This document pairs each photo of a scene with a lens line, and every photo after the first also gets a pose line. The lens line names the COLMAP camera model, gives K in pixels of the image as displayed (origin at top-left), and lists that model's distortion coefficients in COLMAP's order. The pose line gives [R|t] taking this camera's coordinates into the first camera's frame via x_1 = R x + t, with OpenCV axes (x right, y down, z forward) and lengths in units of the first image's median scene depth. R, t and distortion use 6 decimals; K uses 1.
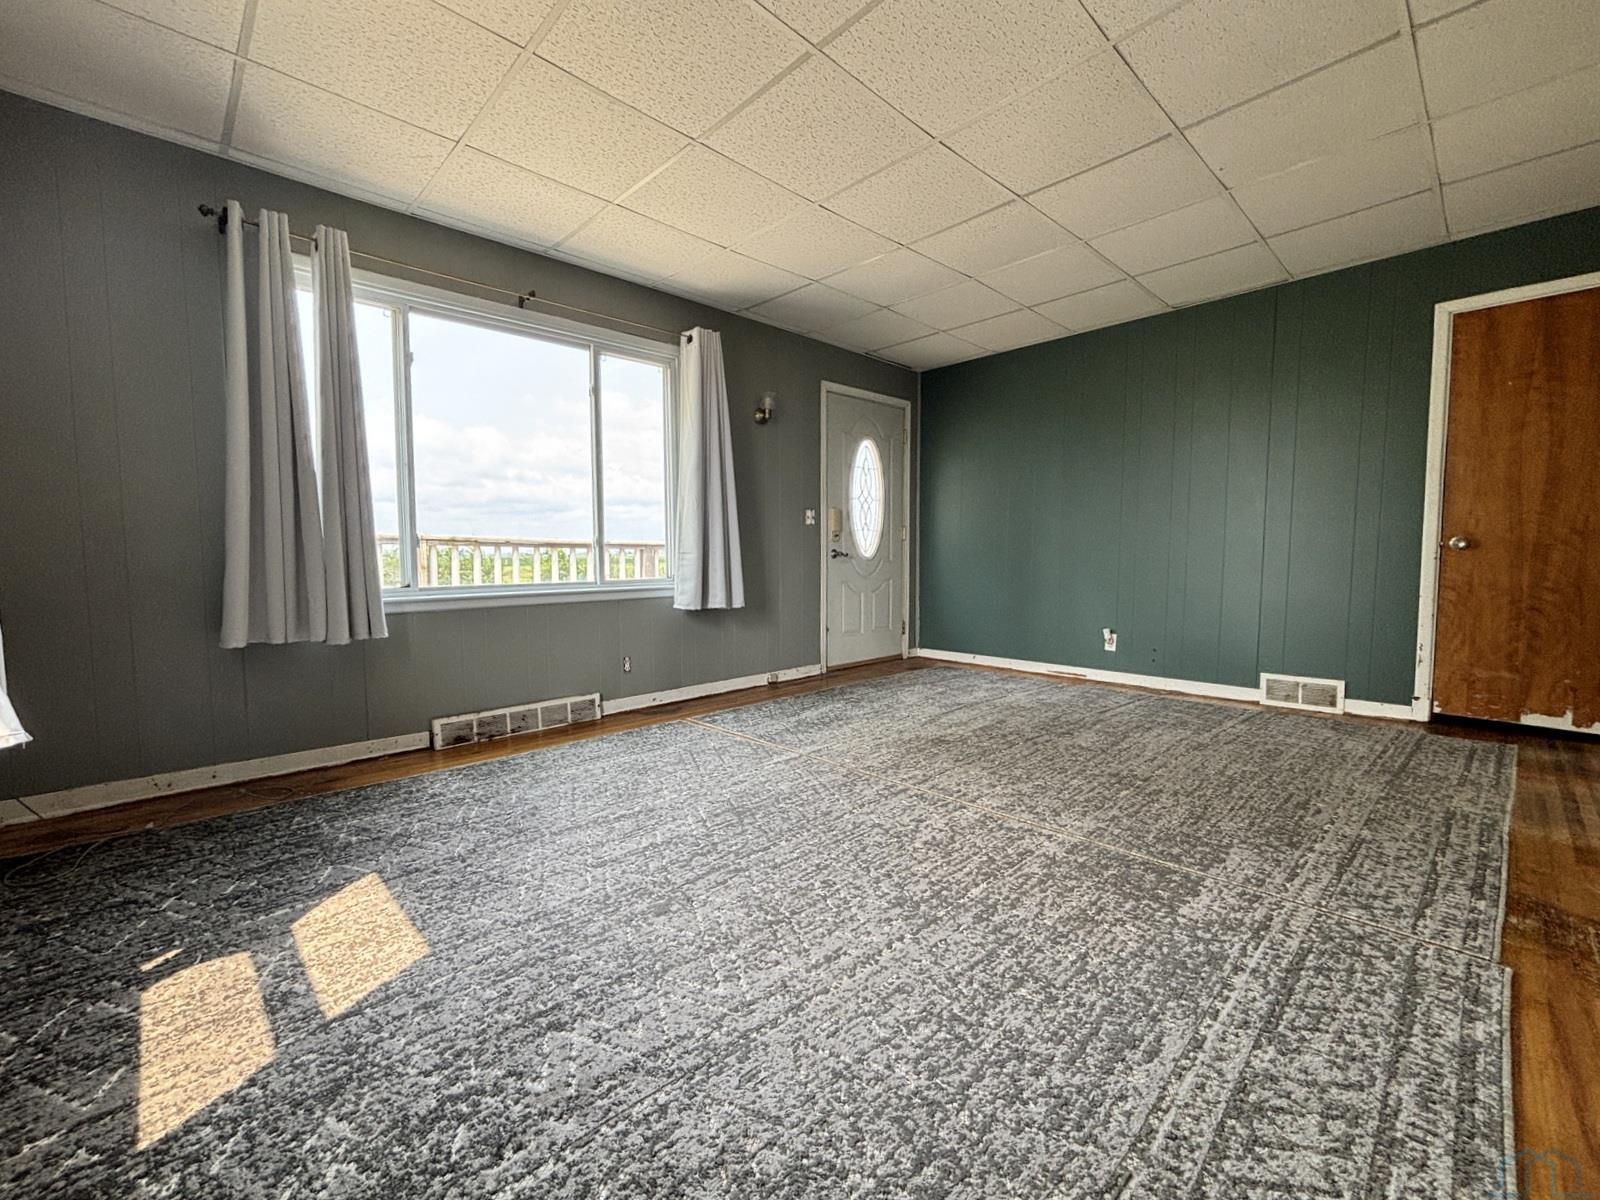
lens RADIAL K [[674.0, 0, 791.8], [0, 674.0, 603.6], [0, 0, 1]] dist [0.003607, -0.000126]
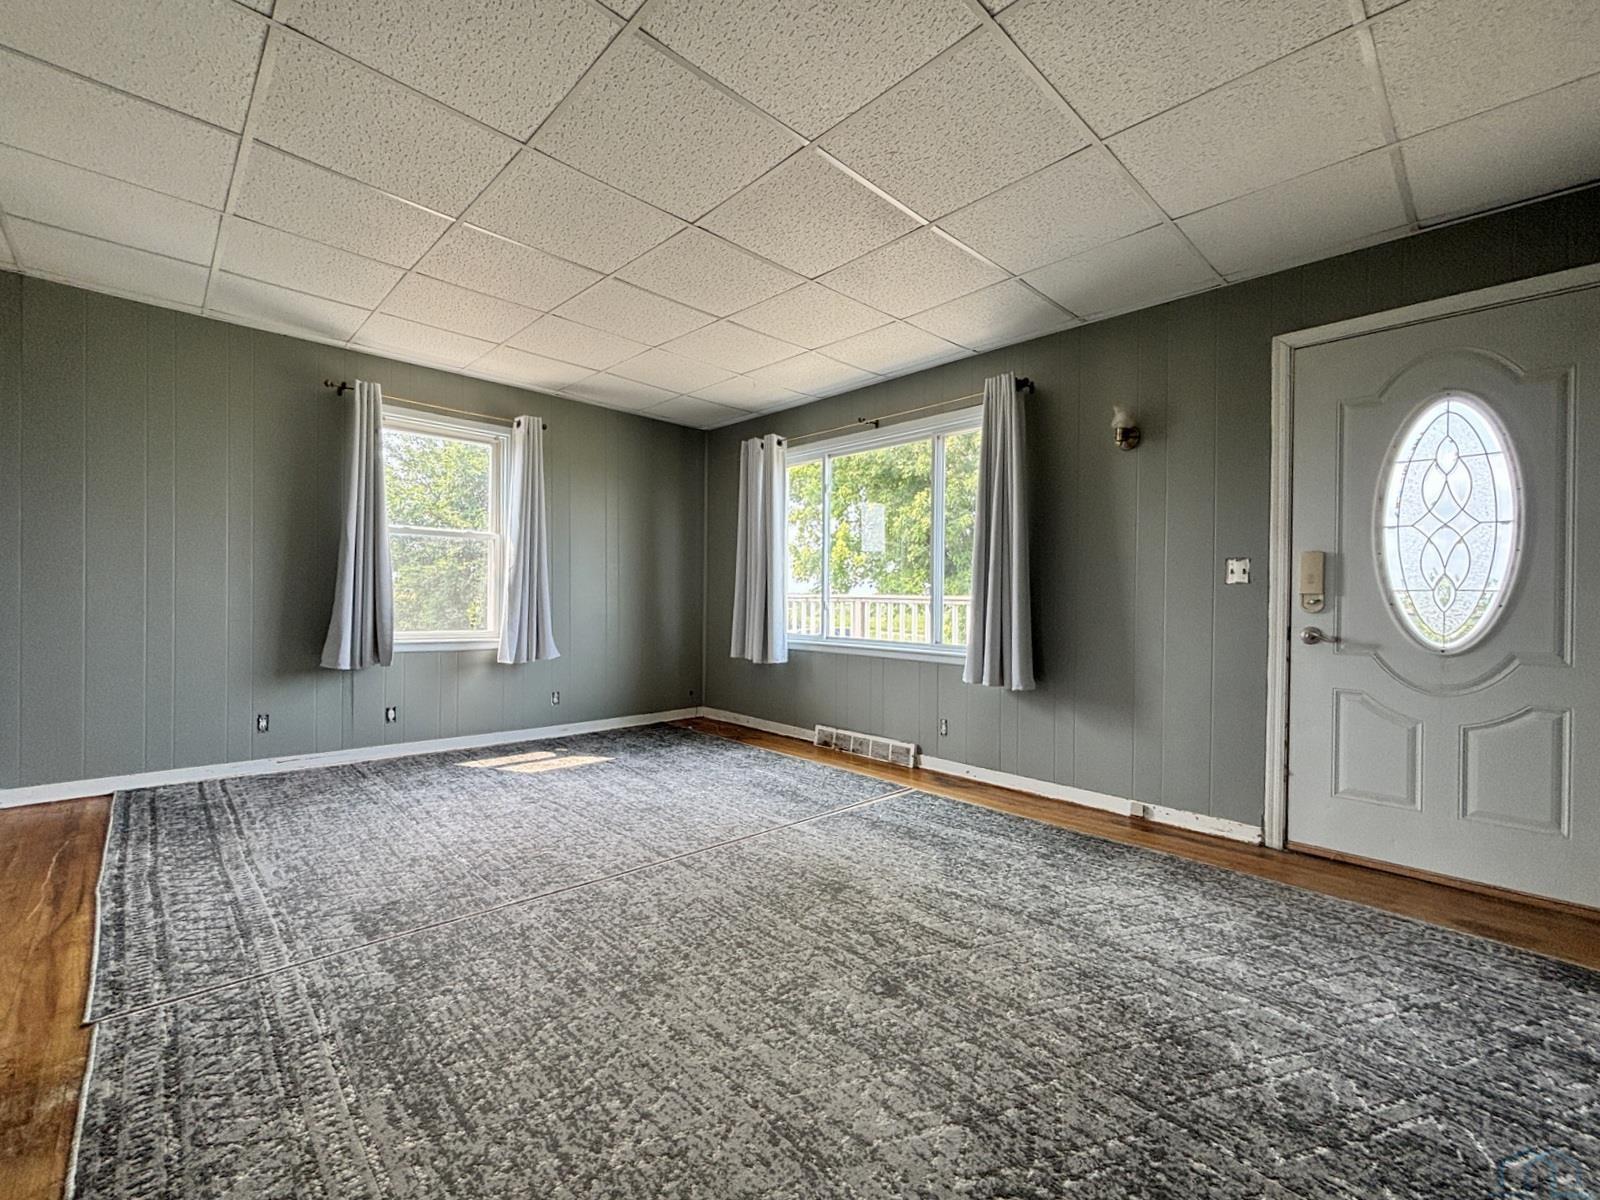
lens RADIAL K [[674.0, 0, 793.3], [0, 674.0, 593.4], [0, 0, 1]] dist [0.003607, -0.000126]
pose [[0.005772, -0.000189, -0.999983, 1.077319], [-0.087616, 0.996154, -0.000694, -0.126026], [0.996138, 0.087618, 0.005733, 1.033553]]
